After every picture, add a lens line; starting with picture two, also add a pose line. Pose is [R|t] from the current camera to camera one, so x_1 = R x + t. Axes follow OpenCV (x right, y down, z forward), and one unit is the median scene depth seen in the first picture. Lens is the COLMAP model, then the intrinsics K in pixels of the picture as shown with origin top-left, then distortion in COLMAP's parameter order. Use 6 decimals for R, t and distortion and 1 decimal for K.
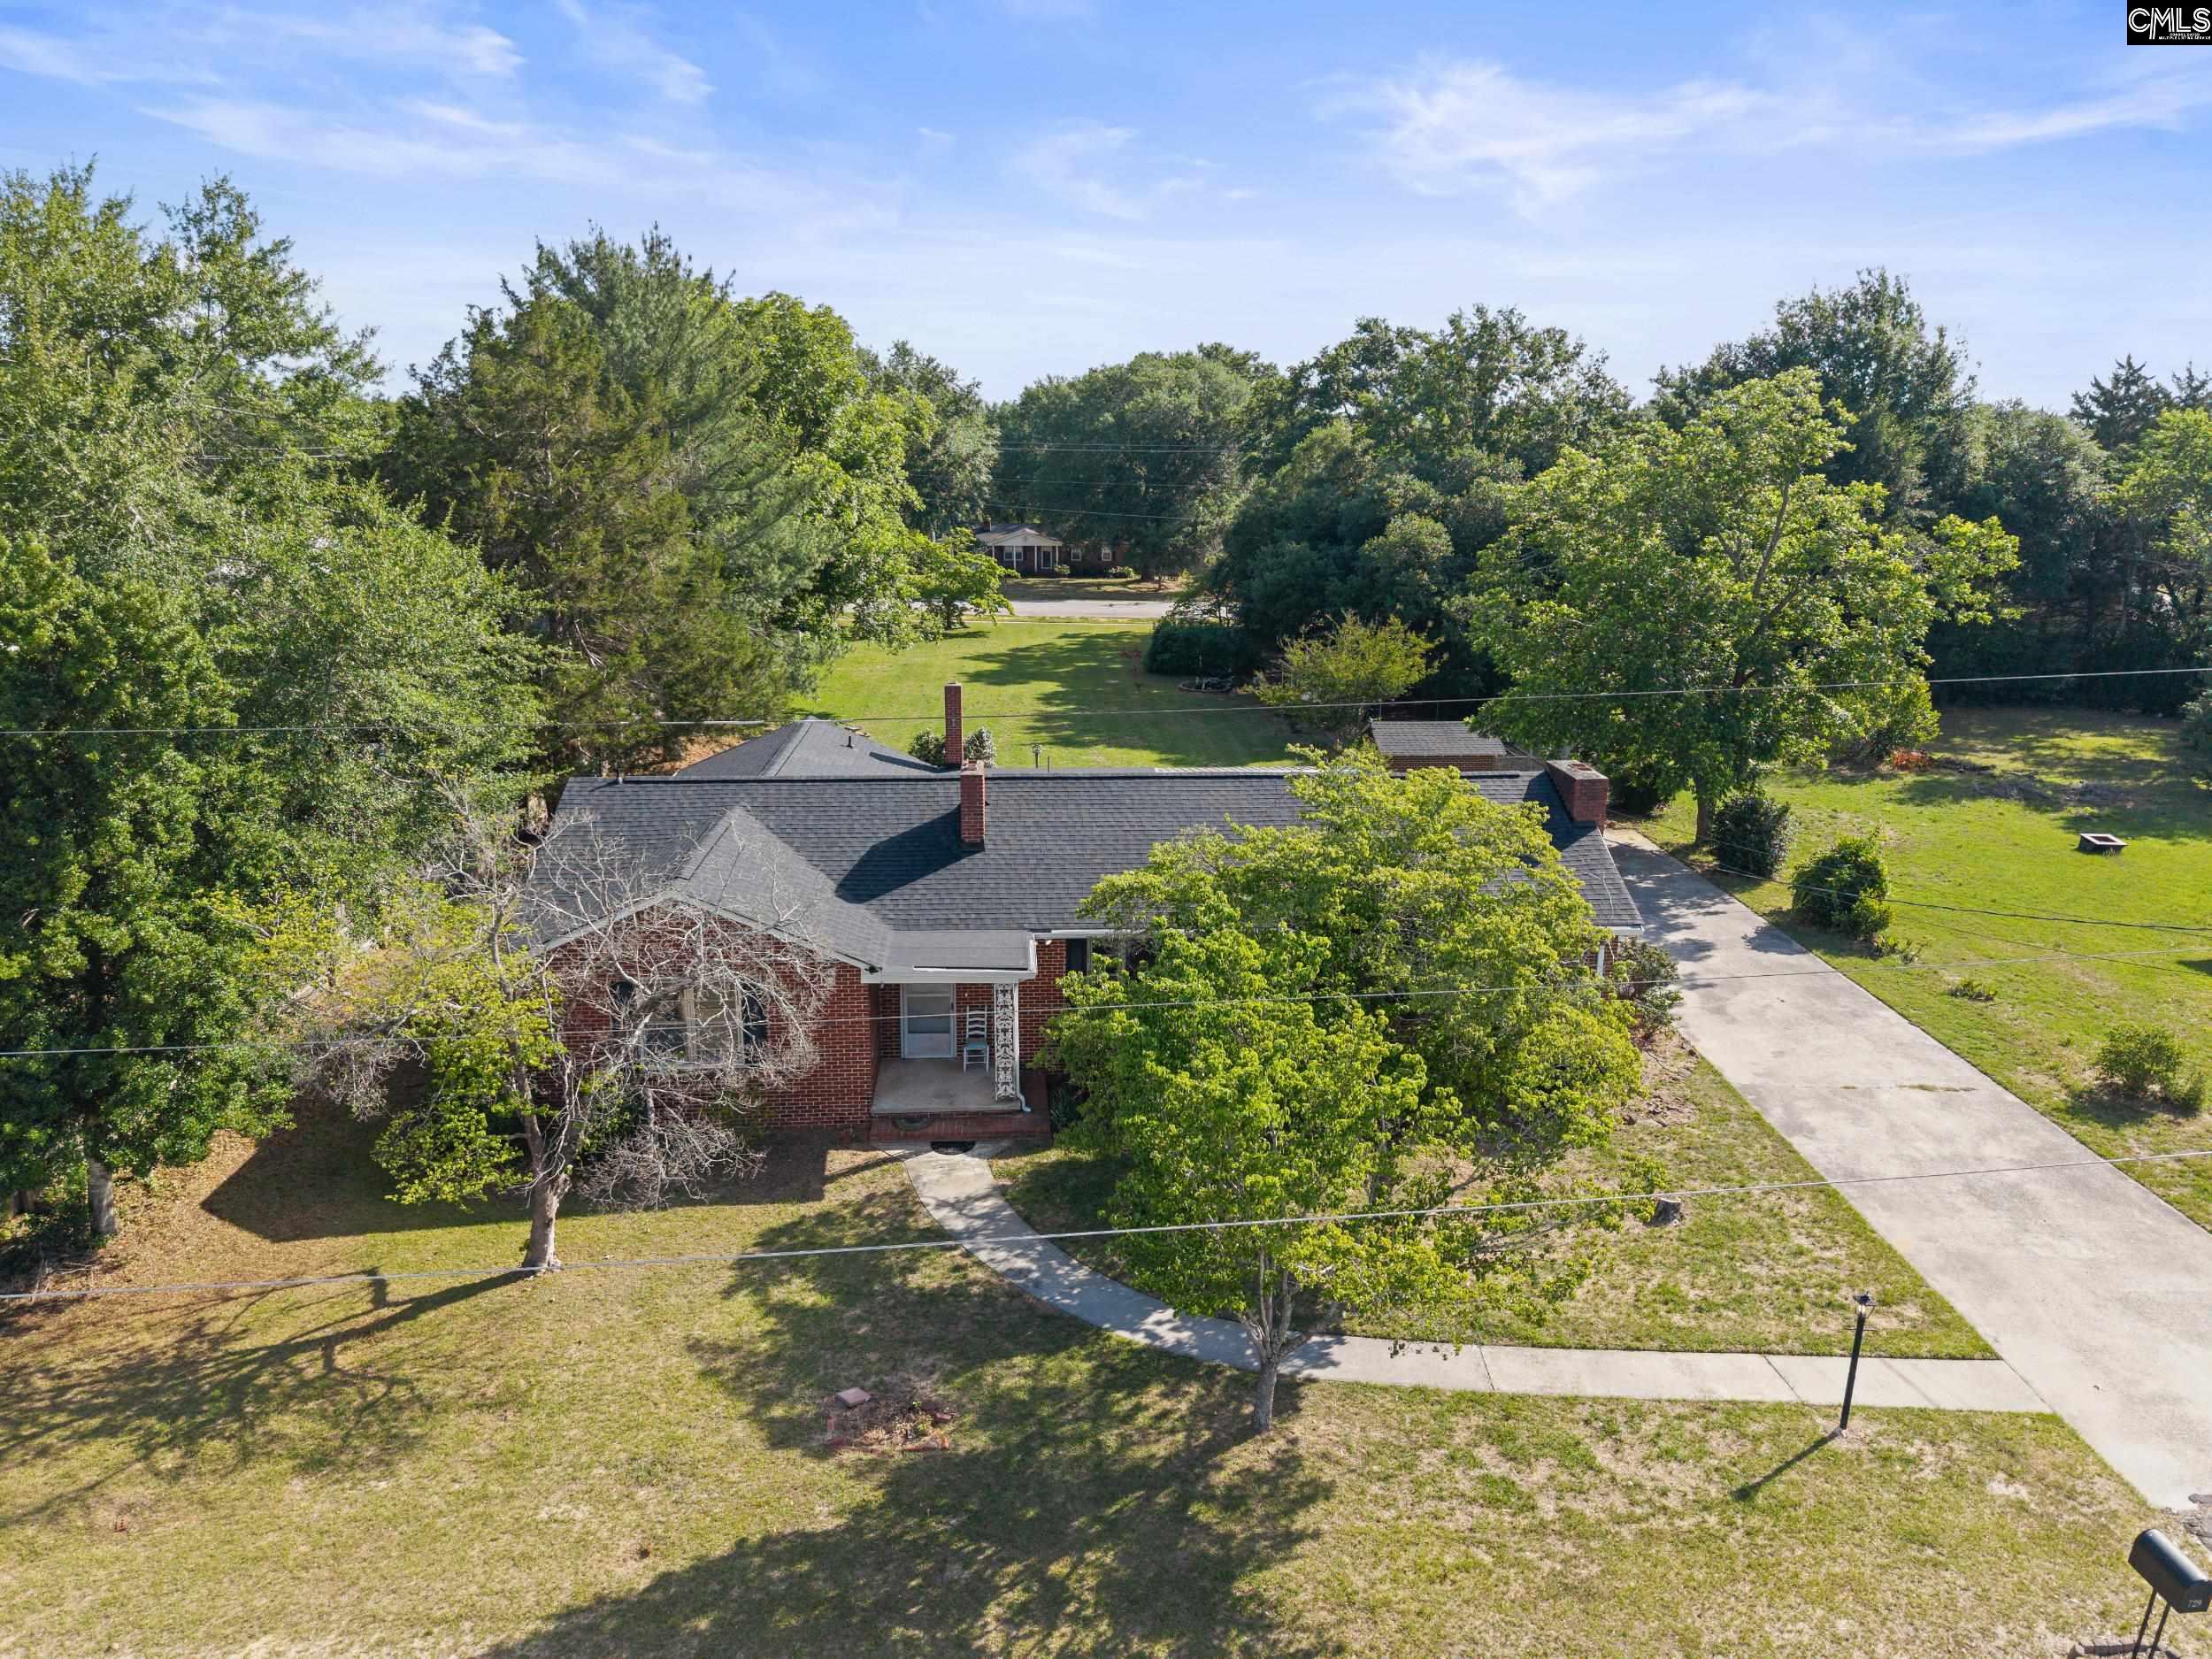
lens RADIAL K [[1507.7, 0, 1104.7], [0, 1507.7, 819.0], [0, 0, 1]] dist [0.001905, -0.006720]
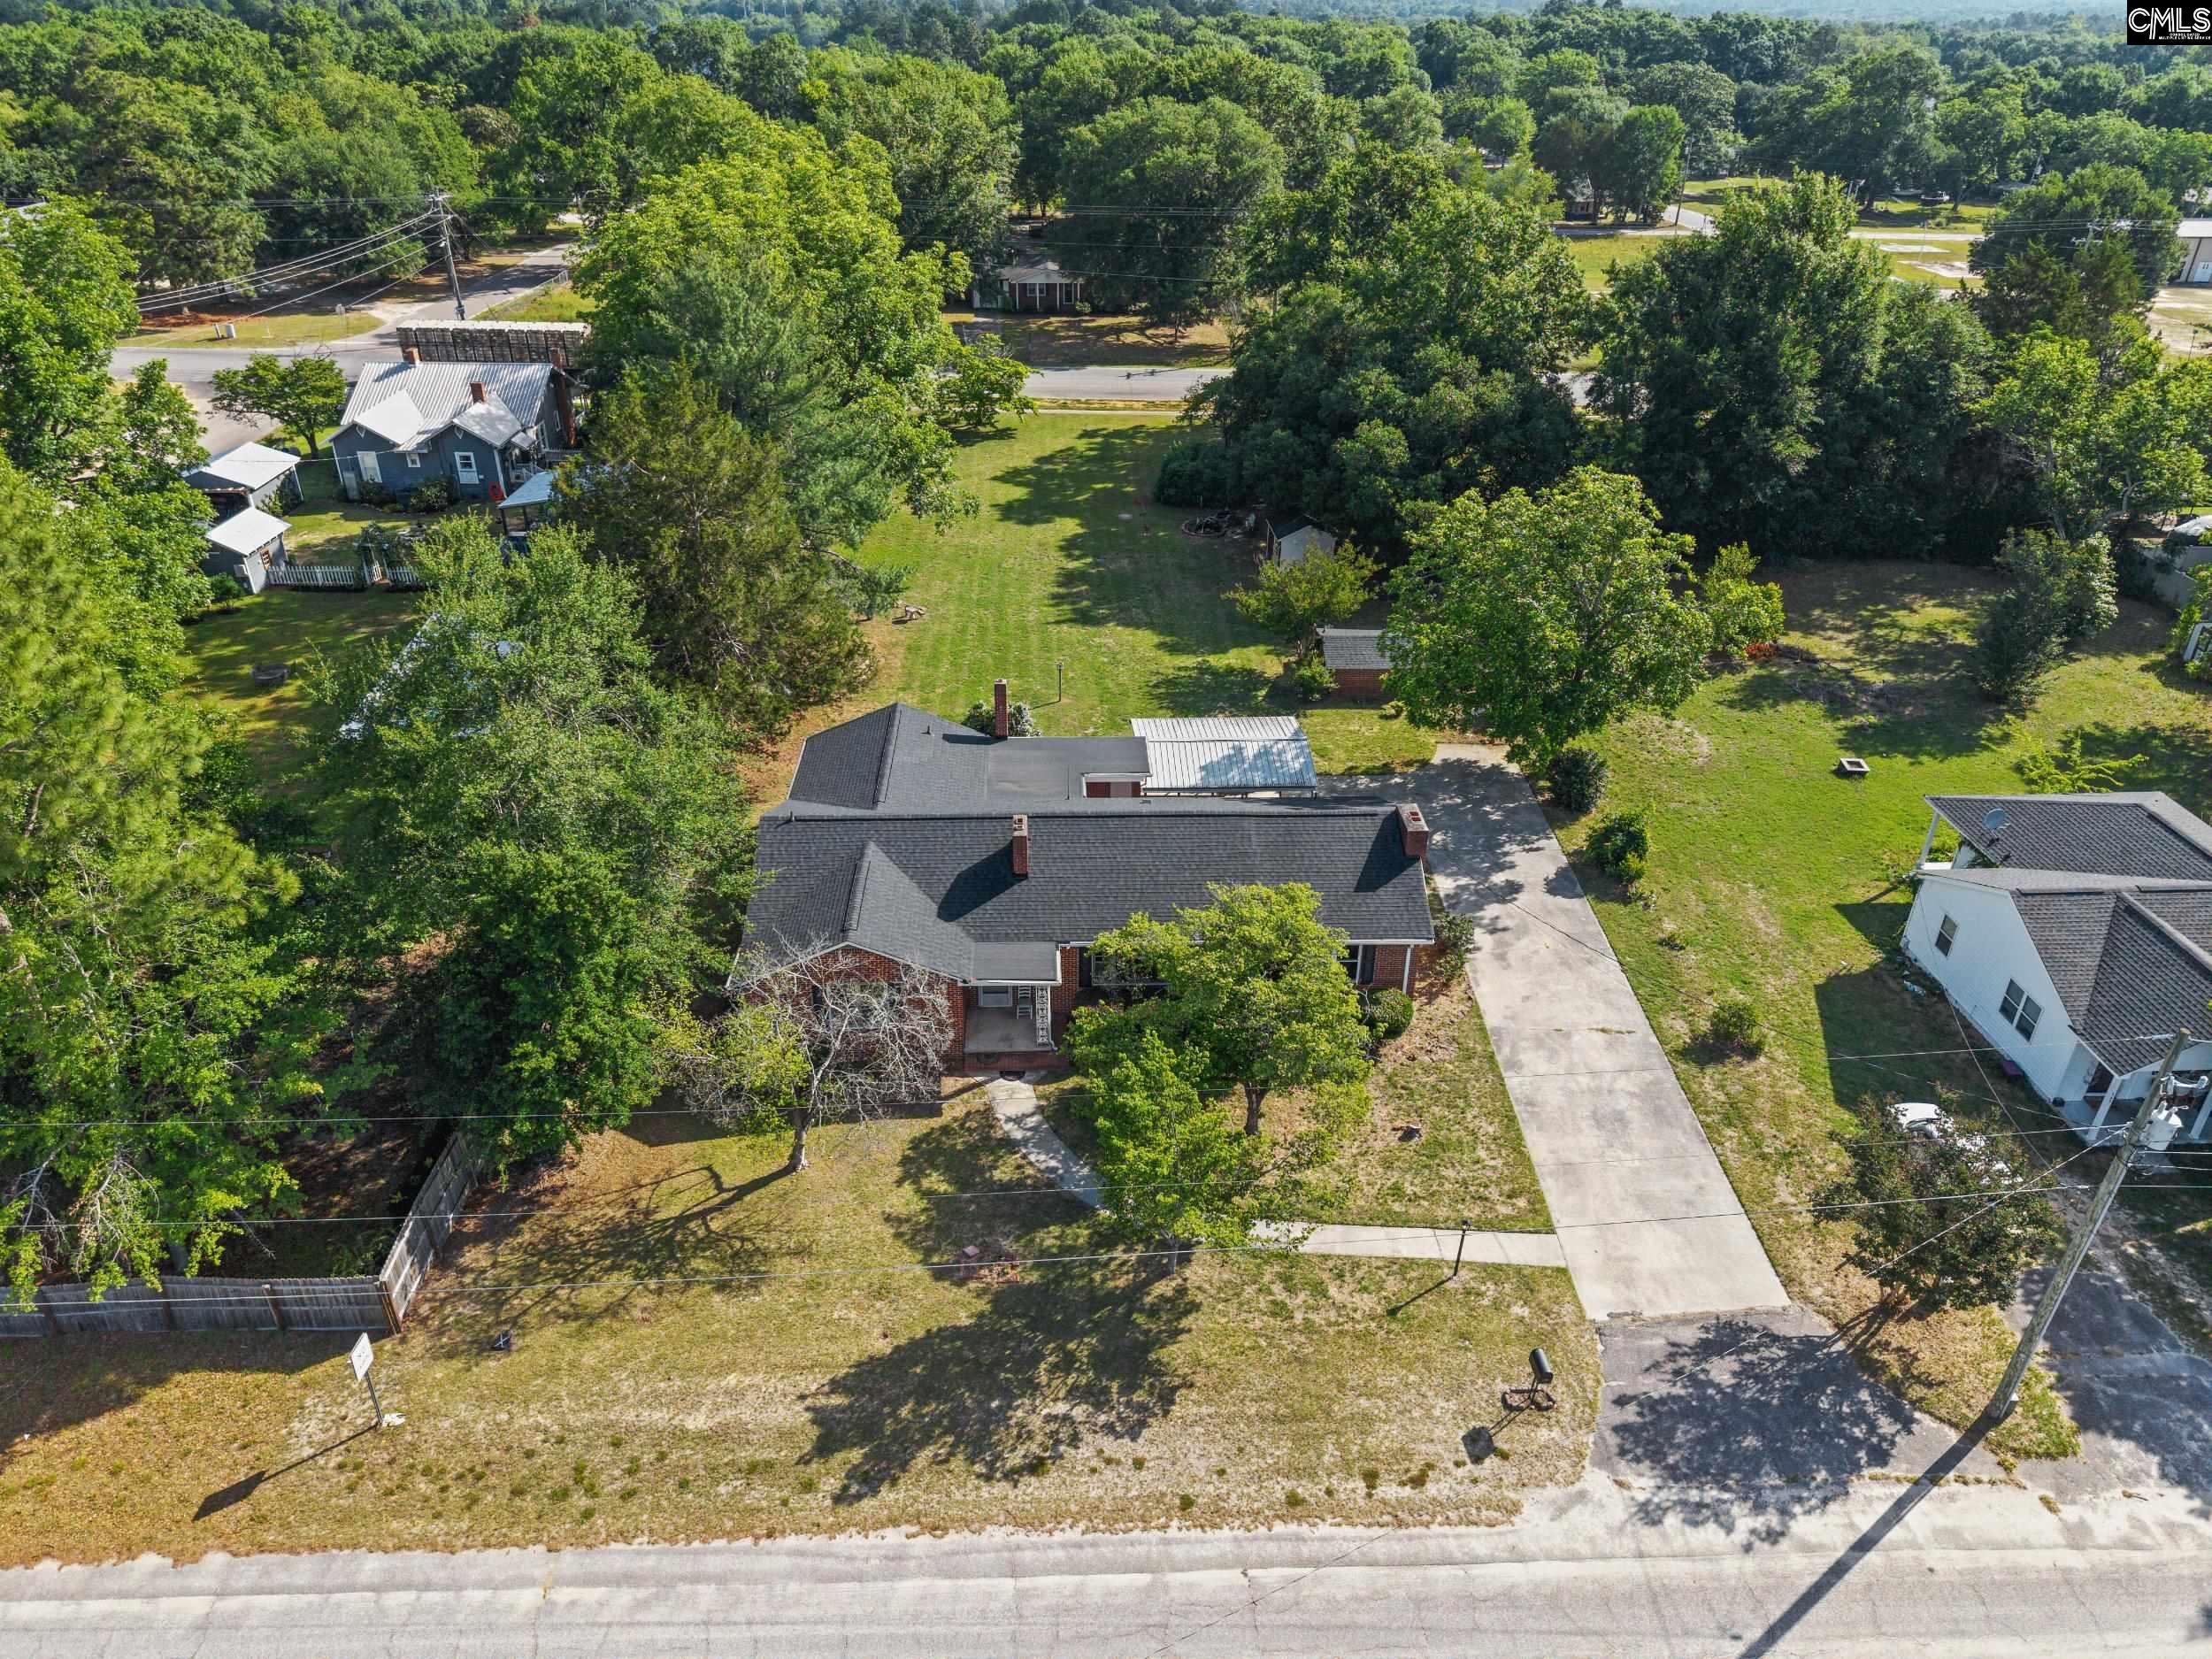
lens RADIAL K [[1507.7, 0, 1107.9], [0, 1507.7, 839.1], [0, 0, 1]] dist [0.001905, -0.006720]
pose [[0.999865, 0.012459, -0.010689, 0.030586], [-0.009116, 0.962922, 0.269624, -0.672576], [0.013652, -0.269491, 0.962906, -0.771367]]
